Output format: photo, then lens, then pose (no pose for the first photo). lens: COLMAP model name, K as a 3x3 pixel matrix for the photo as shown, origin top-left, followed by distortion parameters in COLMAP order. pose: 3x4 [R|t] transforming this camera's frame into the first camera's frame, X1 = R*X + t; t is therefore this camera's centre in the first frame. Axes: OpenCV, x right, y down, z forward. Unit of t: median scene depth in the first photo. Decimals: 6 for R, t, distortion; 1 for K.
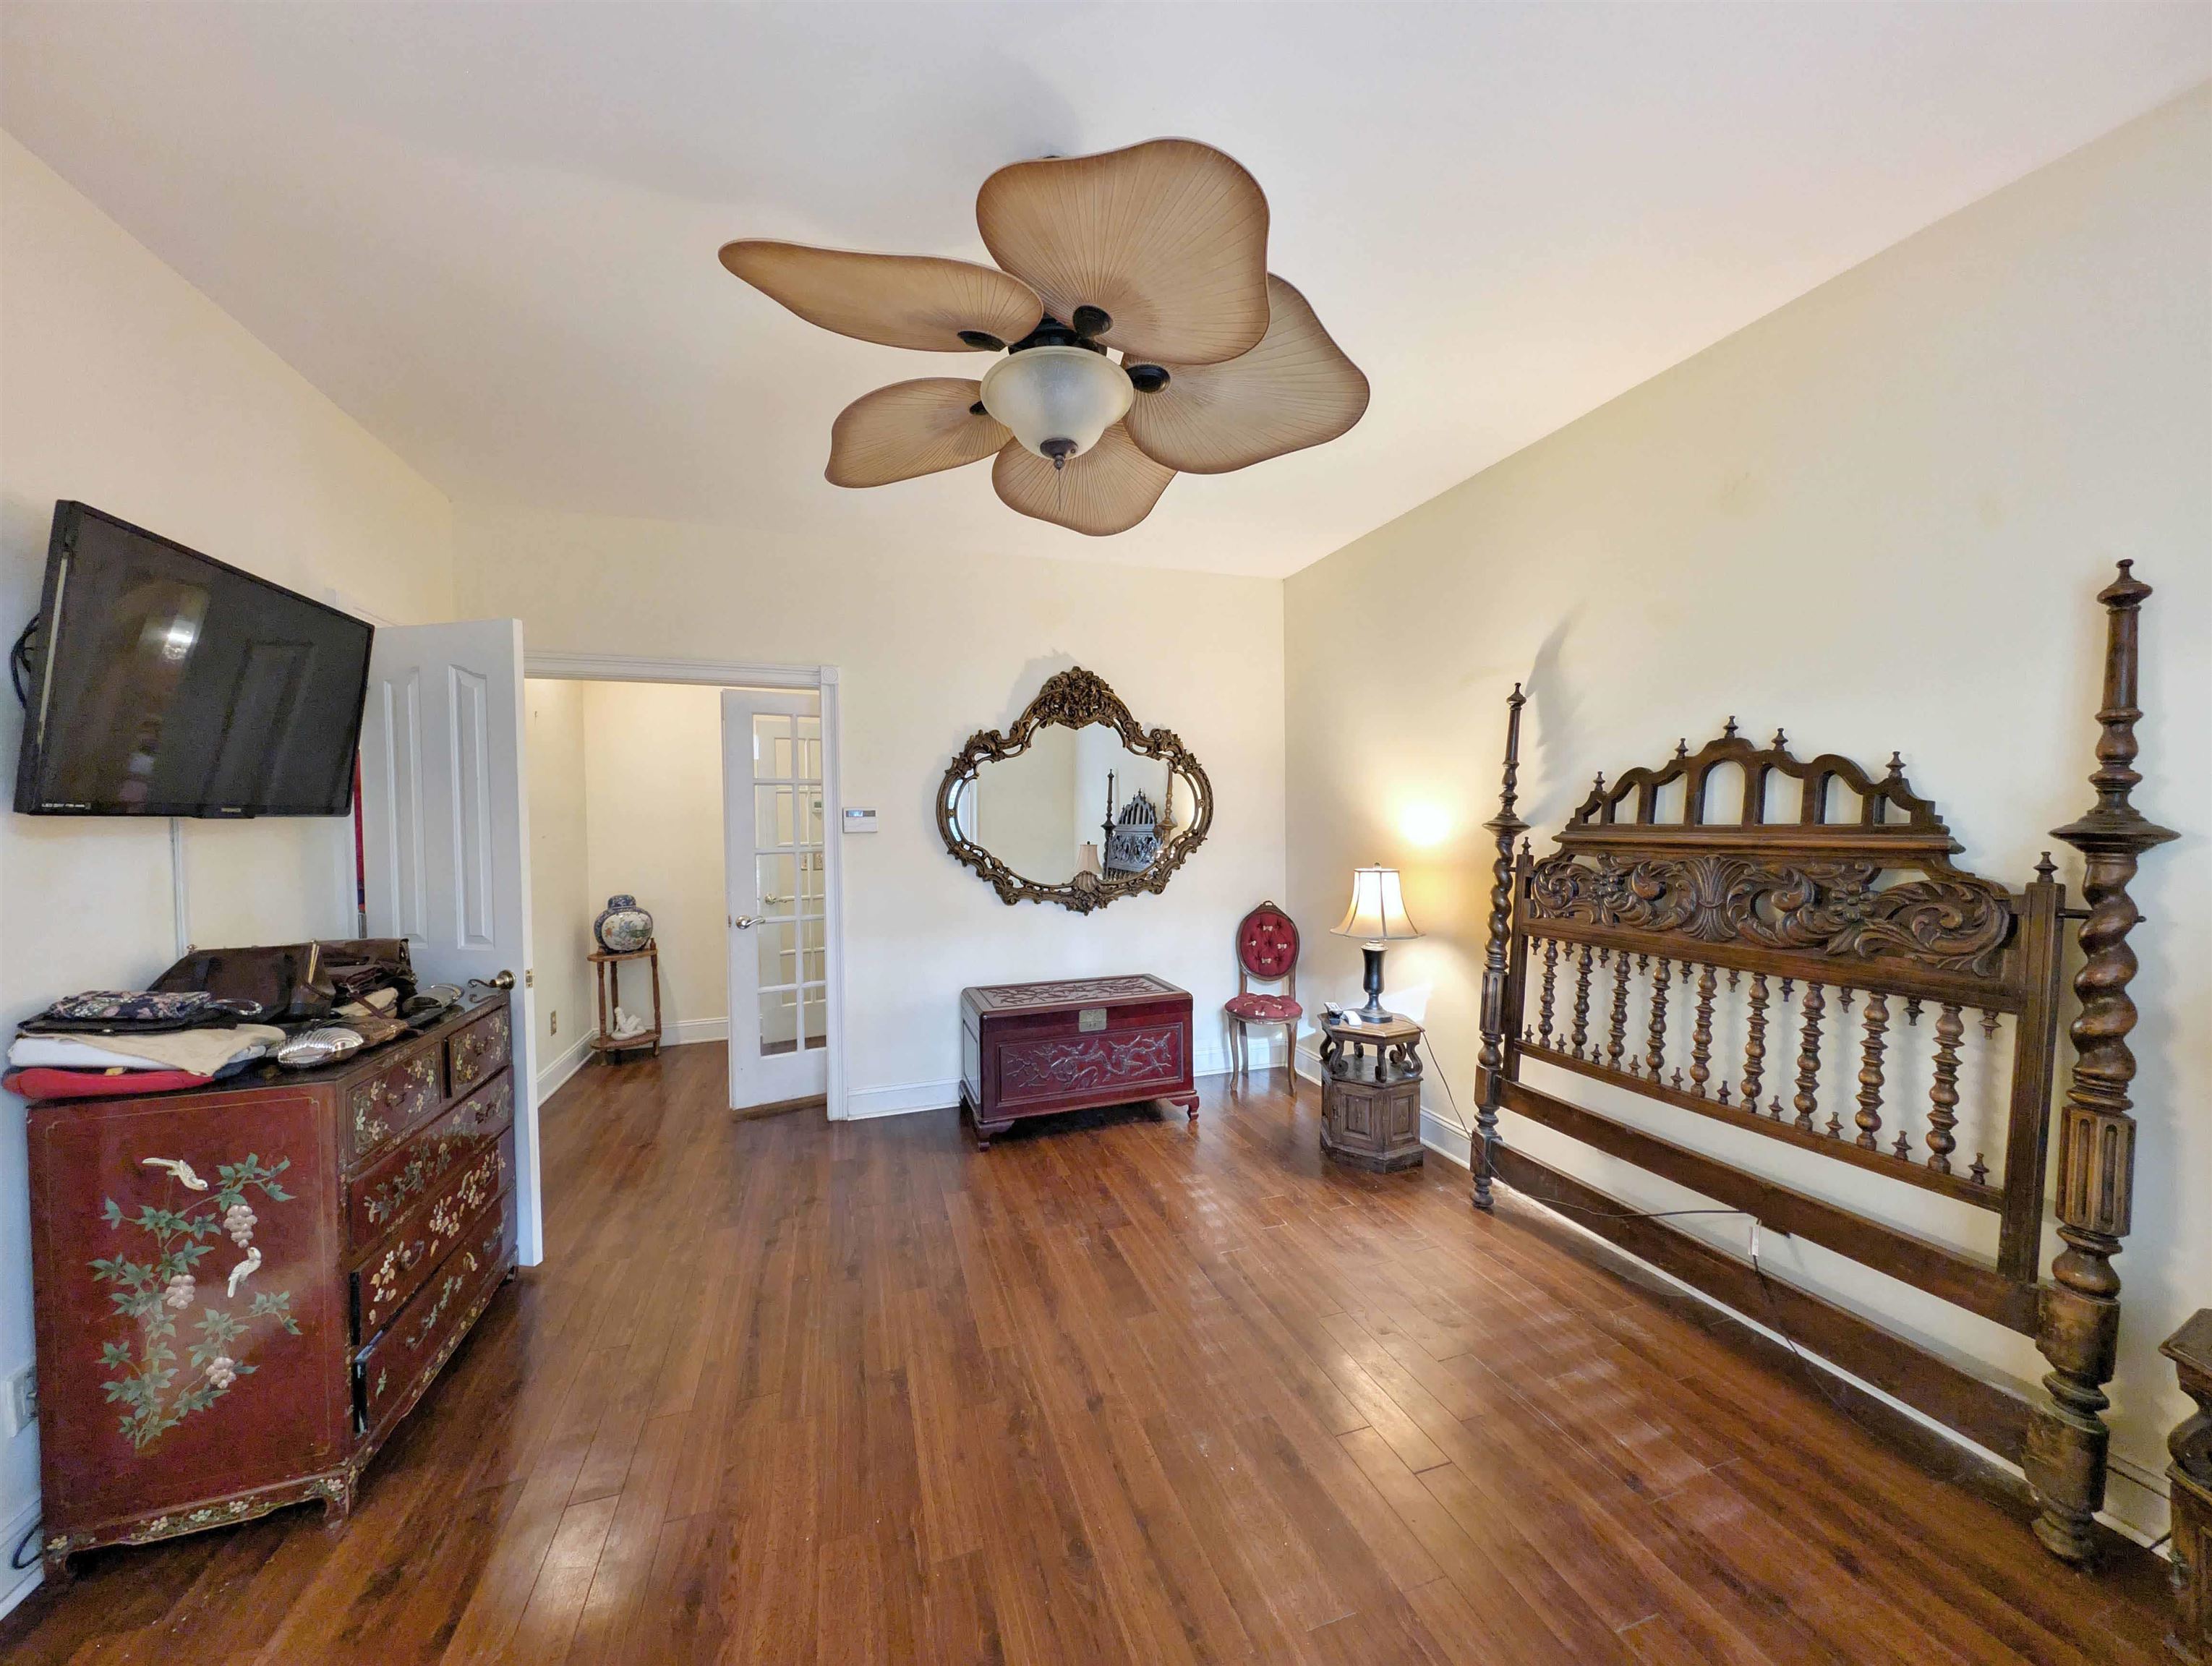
lens RADIAL K [[782.3, 0, 1094.8], [0, 782.3, 837.8], [0, 0, 1]] dist [0.011310, -0.004545]
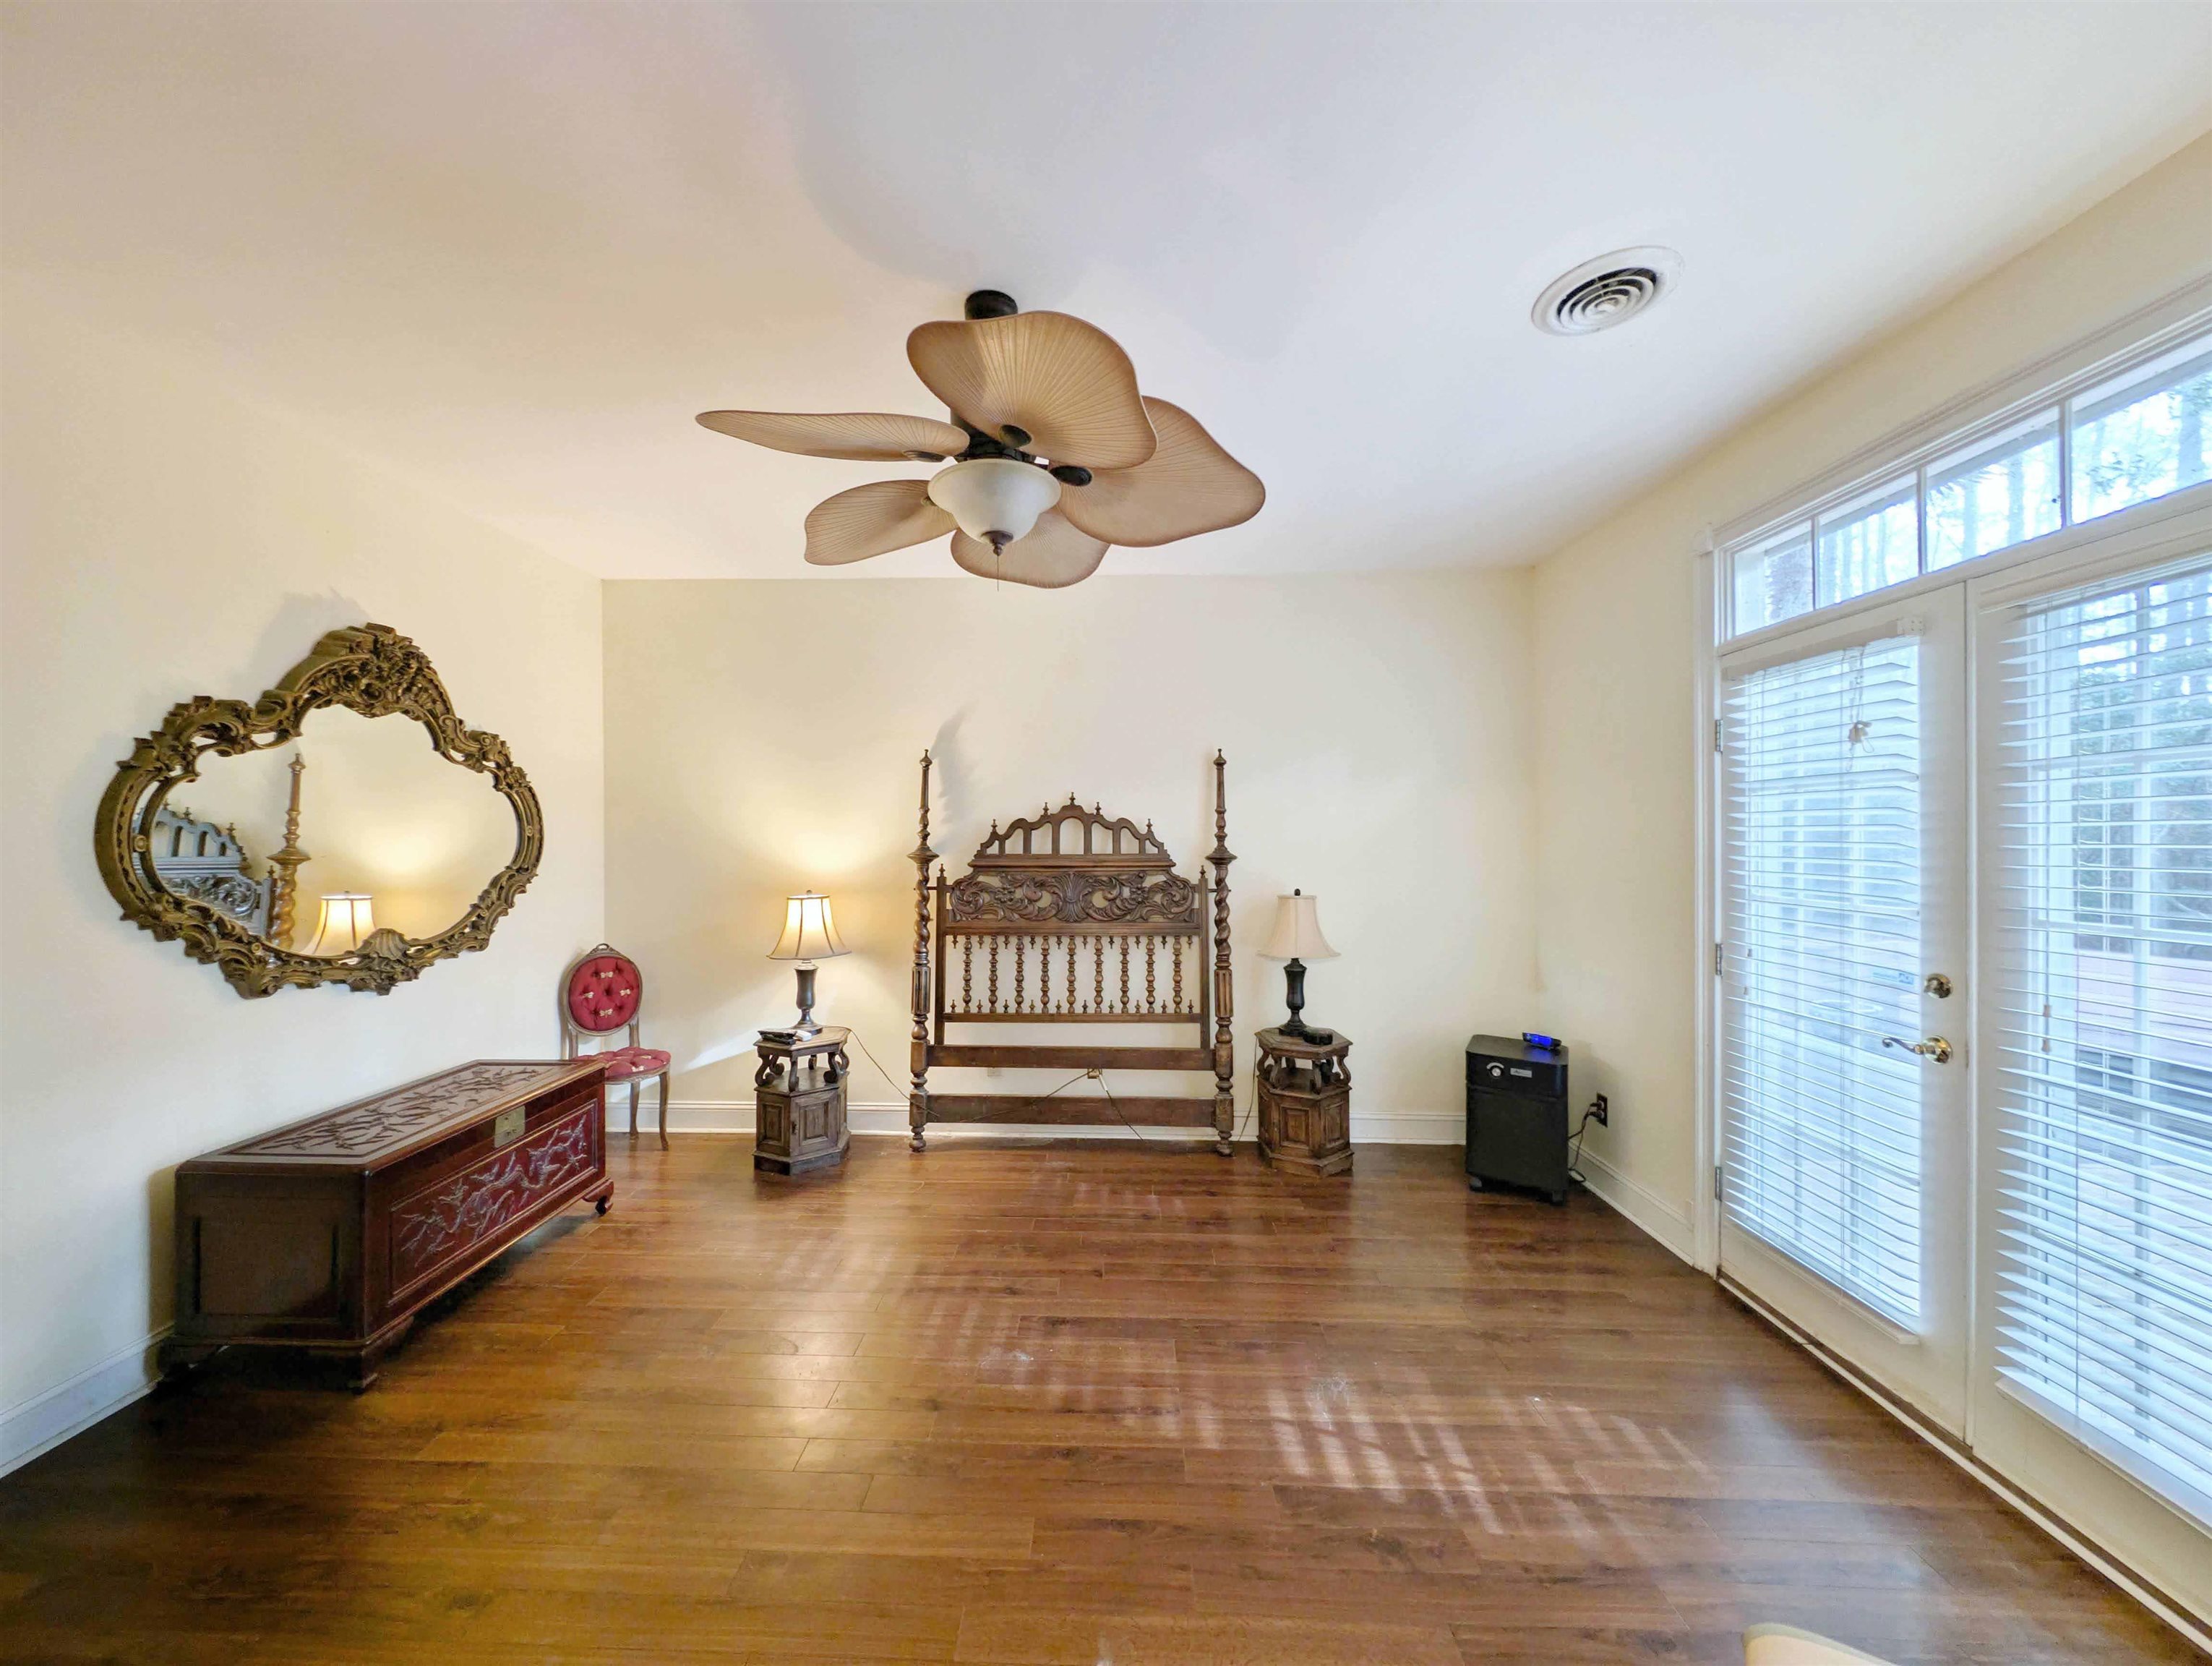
lens RADIAL K [[782.4, 0, 1094.8], [0, 782.4, 837.8], [0, 0, 1]] dist [0.011310, -0.004545]
pose [[0.343421, 0.009008, 0.939138, -0.661546], [0.019887, 0.999660, -0.016861, -0.018631], [-0.938971, 0.024467, 0.343125, 0.293325]]
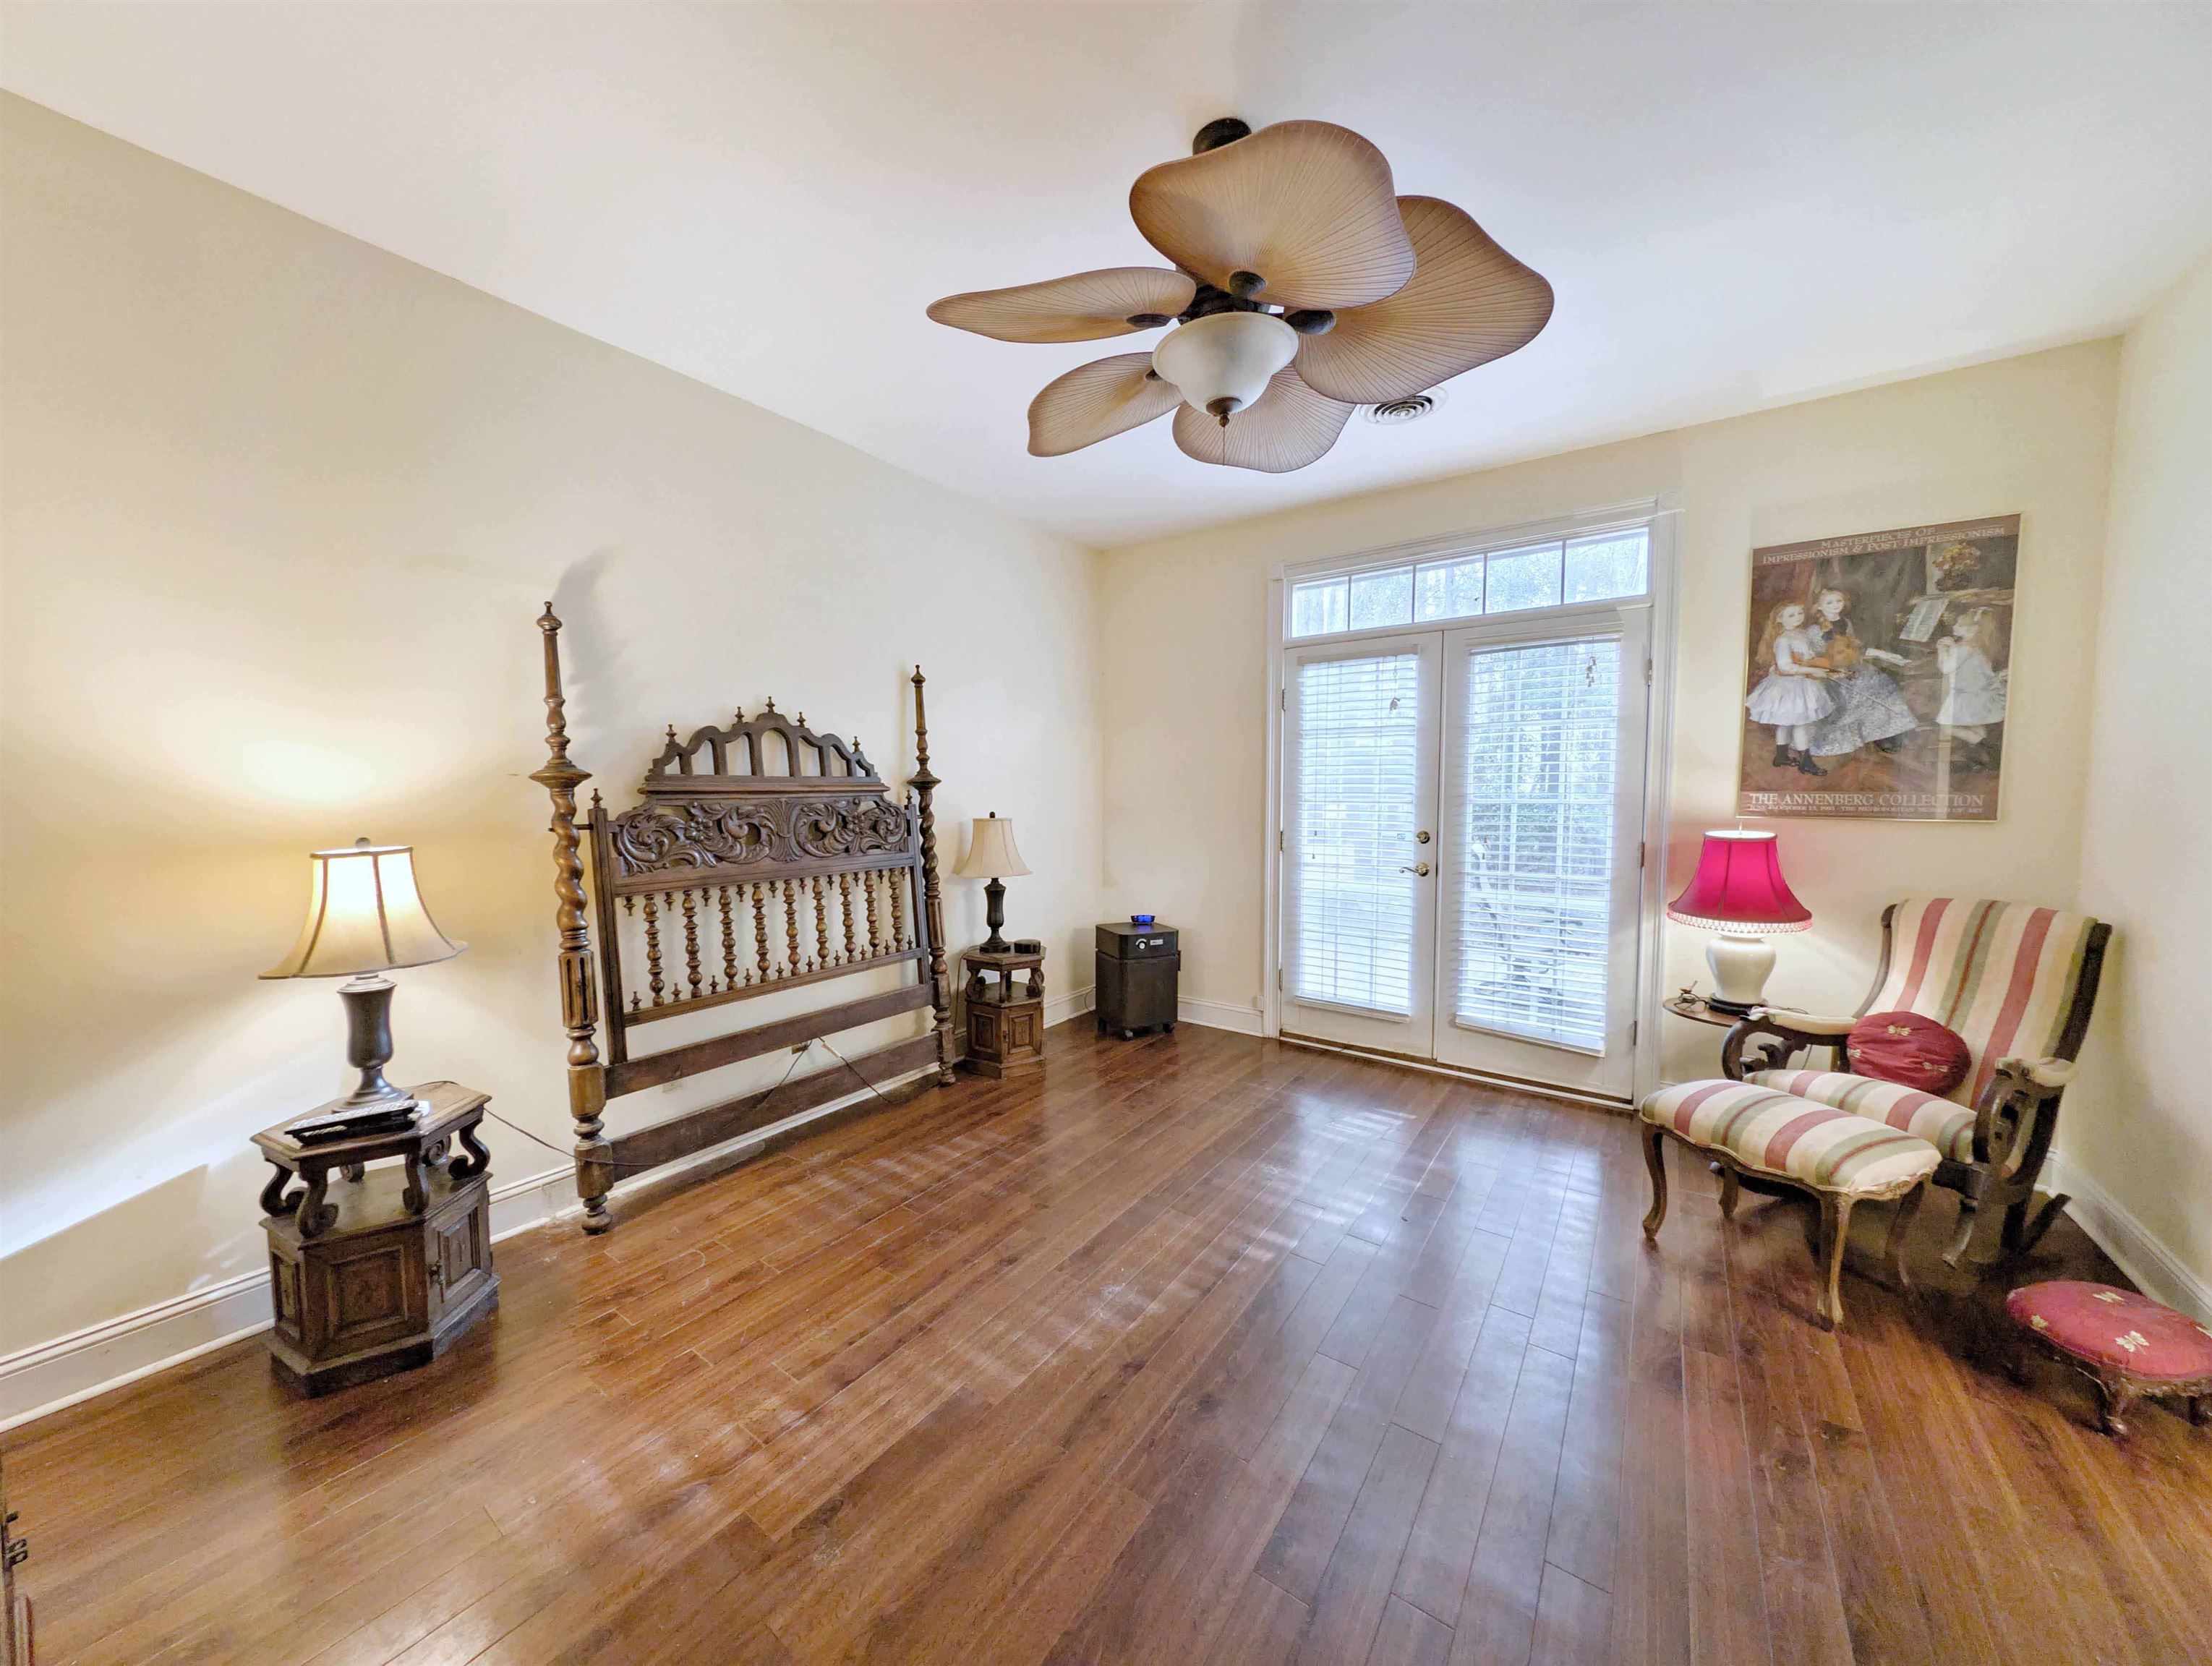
lens RADIAL K [[782.3, 0, 1094.8], [0, 782.3, 837.8], [0, 0, 1]] dist [0.011310, -0.004545]
pose [[-0.591036, -0.041352, 0.805584, -0.507604], [0.025127, 0.997257, 0.069626, 0.007065], [-0.806254, 0.061394, -0.588376, 1.110933]]
